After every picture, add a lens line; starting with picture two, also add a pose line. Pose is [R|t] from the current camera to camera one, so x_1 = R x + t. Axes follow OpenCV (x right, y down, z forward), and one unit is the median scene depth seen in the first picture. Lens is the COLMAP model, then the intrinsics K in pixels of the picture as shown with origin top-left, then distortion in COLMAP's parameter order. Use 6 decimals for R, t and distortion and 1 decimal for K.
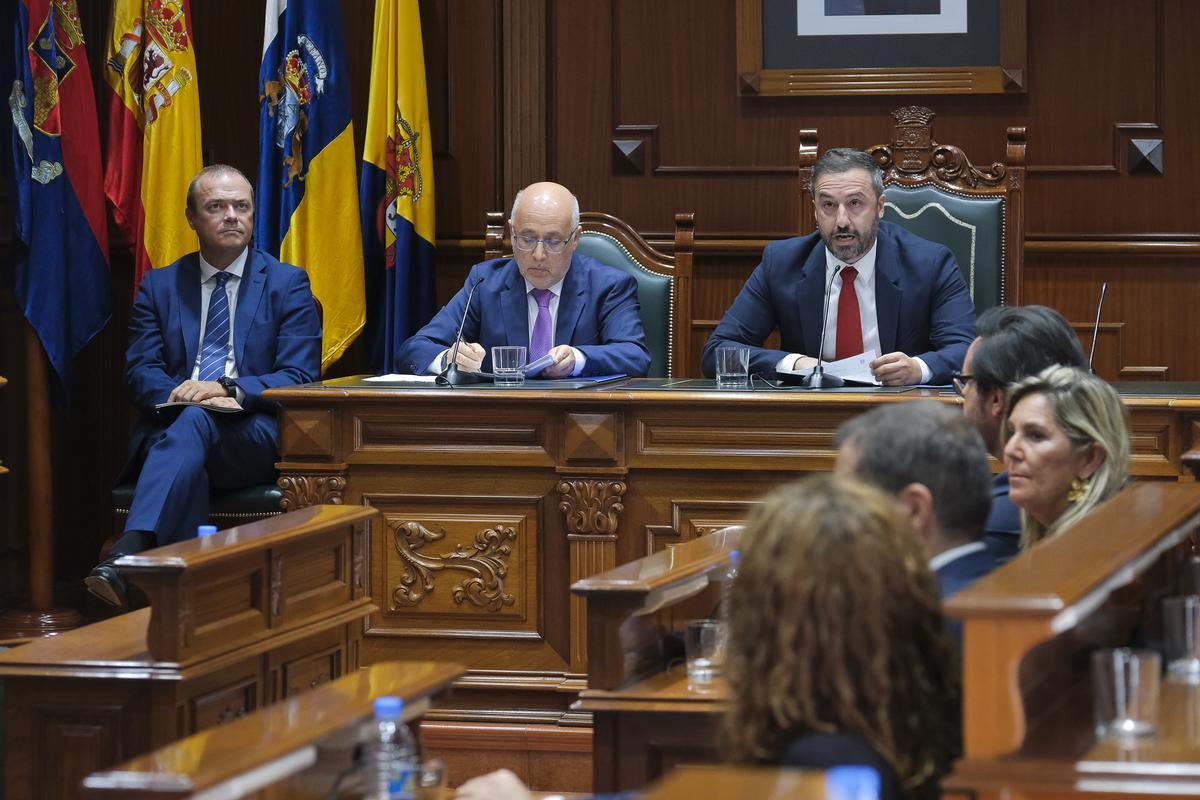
lens RADIAL K [[4444.6, 0, 600.0], [0, 4444.6, 400.0], [0, 0, 1]] dist [0.172109, -0.674638]
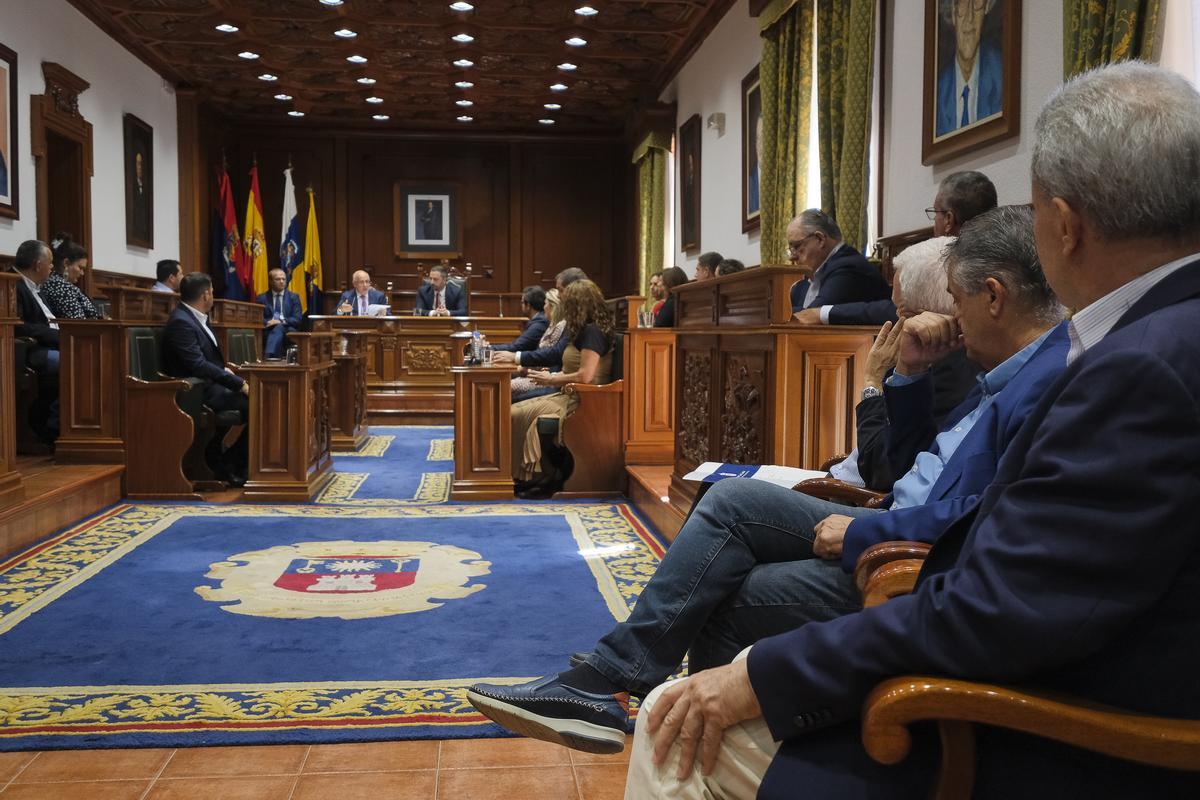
lens RADIAL K [[1165.3, 0, 600.0], [0, 1165.3, 400.0], [0, 0, 1]] dist [0.008977, 0.006248]
pose [[0.941370, -0.009057, 0.337253, -0.167106], [0.006938, 0.999948, 0.007487, 0.062939], [-0.337304, -0.004709, 0.941384, -0.126282]]
